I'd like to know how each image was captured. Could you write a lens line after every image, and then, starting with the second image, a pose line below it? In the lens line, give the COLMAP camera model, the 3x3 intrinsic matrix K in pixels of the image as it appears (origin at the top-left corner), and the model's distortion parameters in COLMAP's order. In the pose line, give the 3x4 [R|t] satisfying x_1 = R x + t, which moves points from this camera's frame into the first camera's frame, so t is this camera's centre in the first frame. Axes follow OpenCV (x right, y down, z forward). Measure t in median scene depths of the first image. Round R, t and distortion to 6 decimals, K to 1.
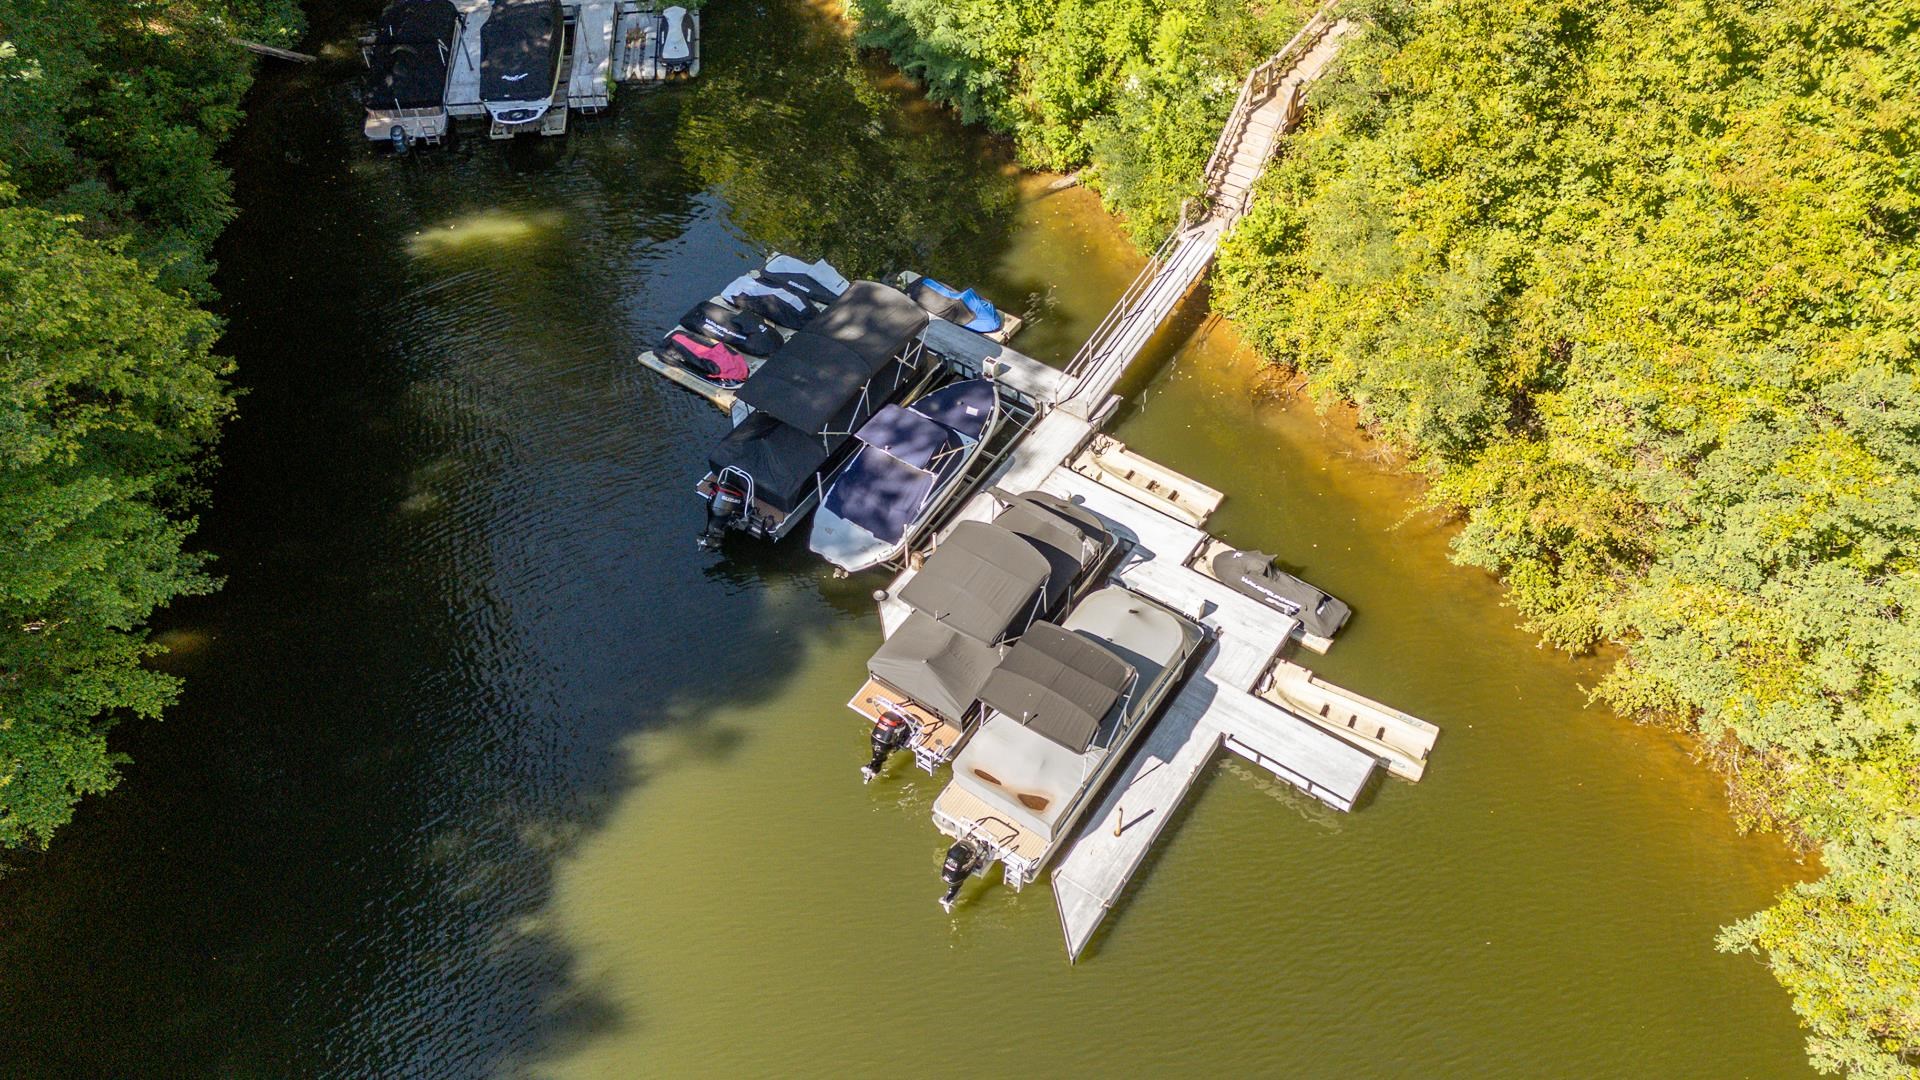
lens RADIAL K [[1425.1, 0, 967.5], [0, 1425.1, 529.5], [0, 0, 1]] dist [0.057687, -0.044965]
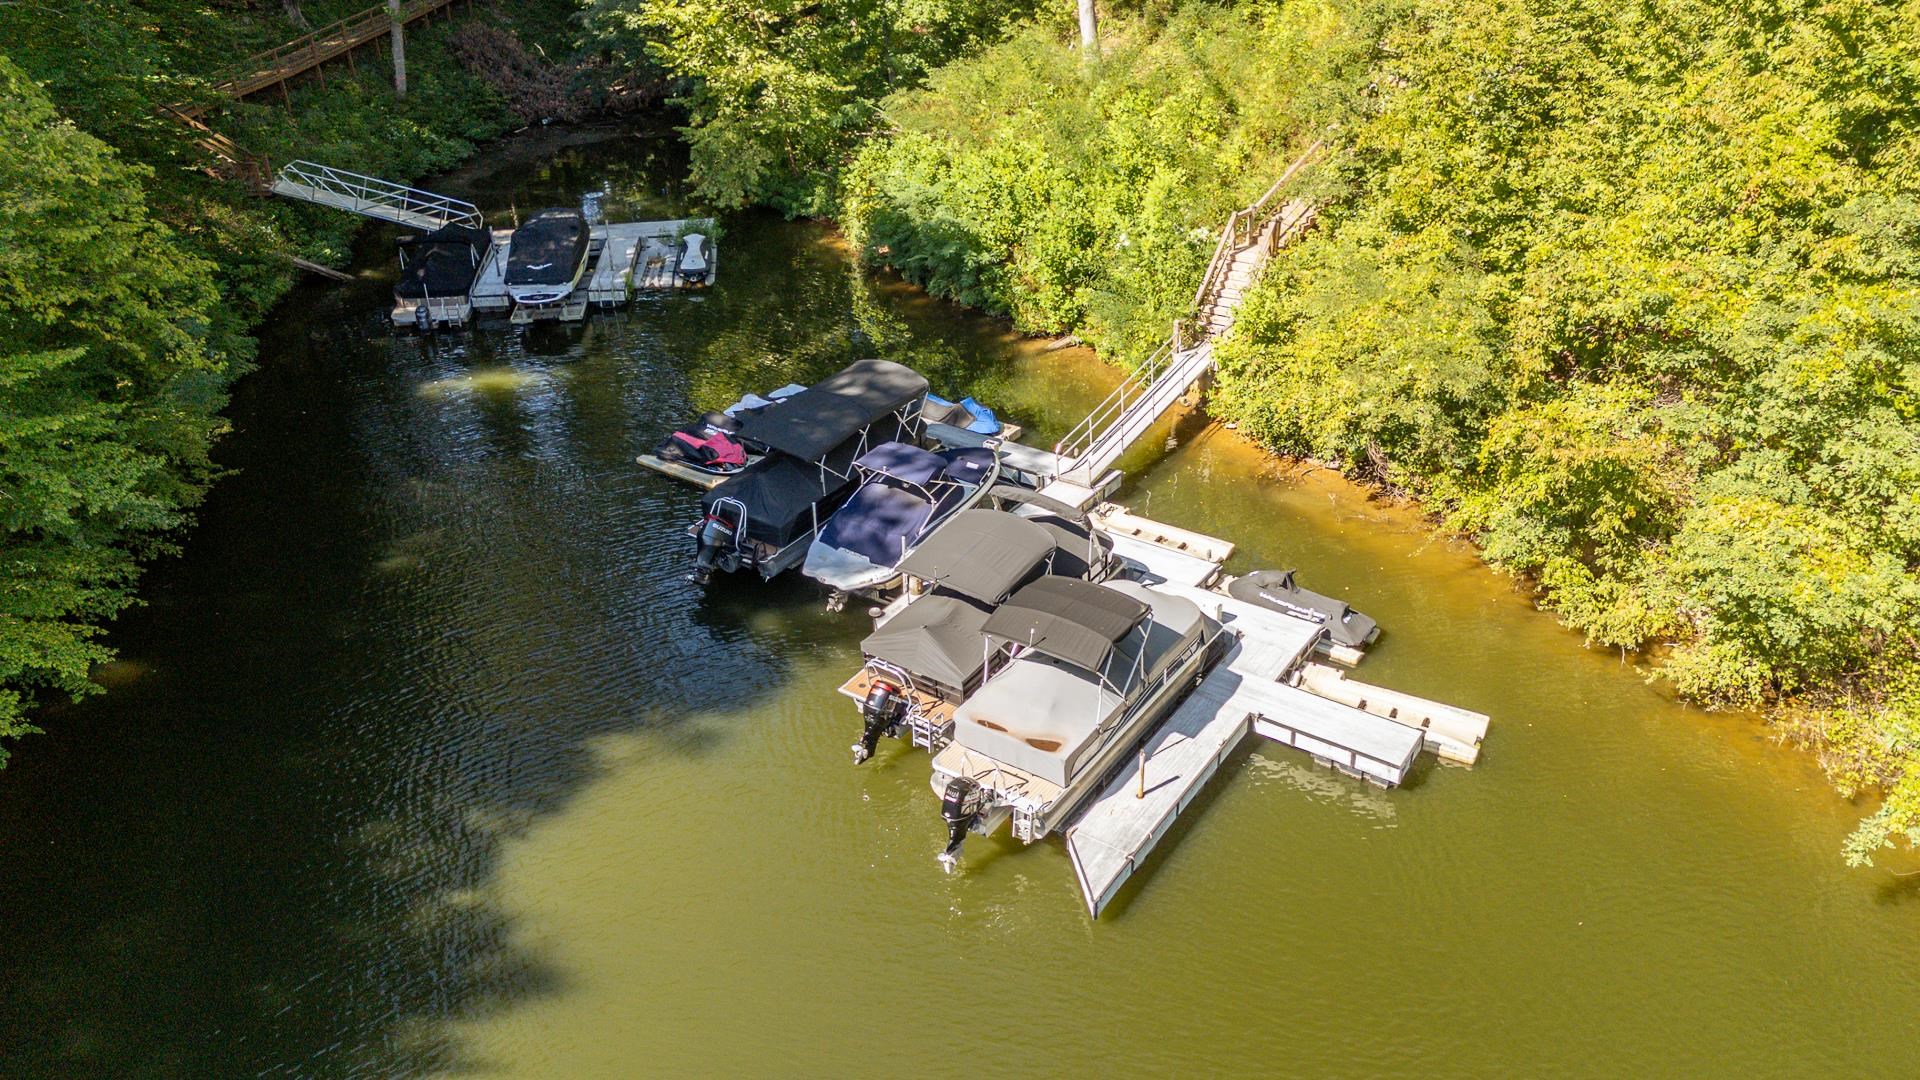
lens RADIAL K [[1425.1, 0, 965.8], [0, 1425.1, 521.4], [0, 0, 1]] dist [0.057687, -0.044965]
pose [[0.999988, -0.004790, 0.000612, -0.002342], [0.004708, 0.938976, -0.343952, 0.304475], [0.001073, 0.343951, 0.938987, 0.094536]]
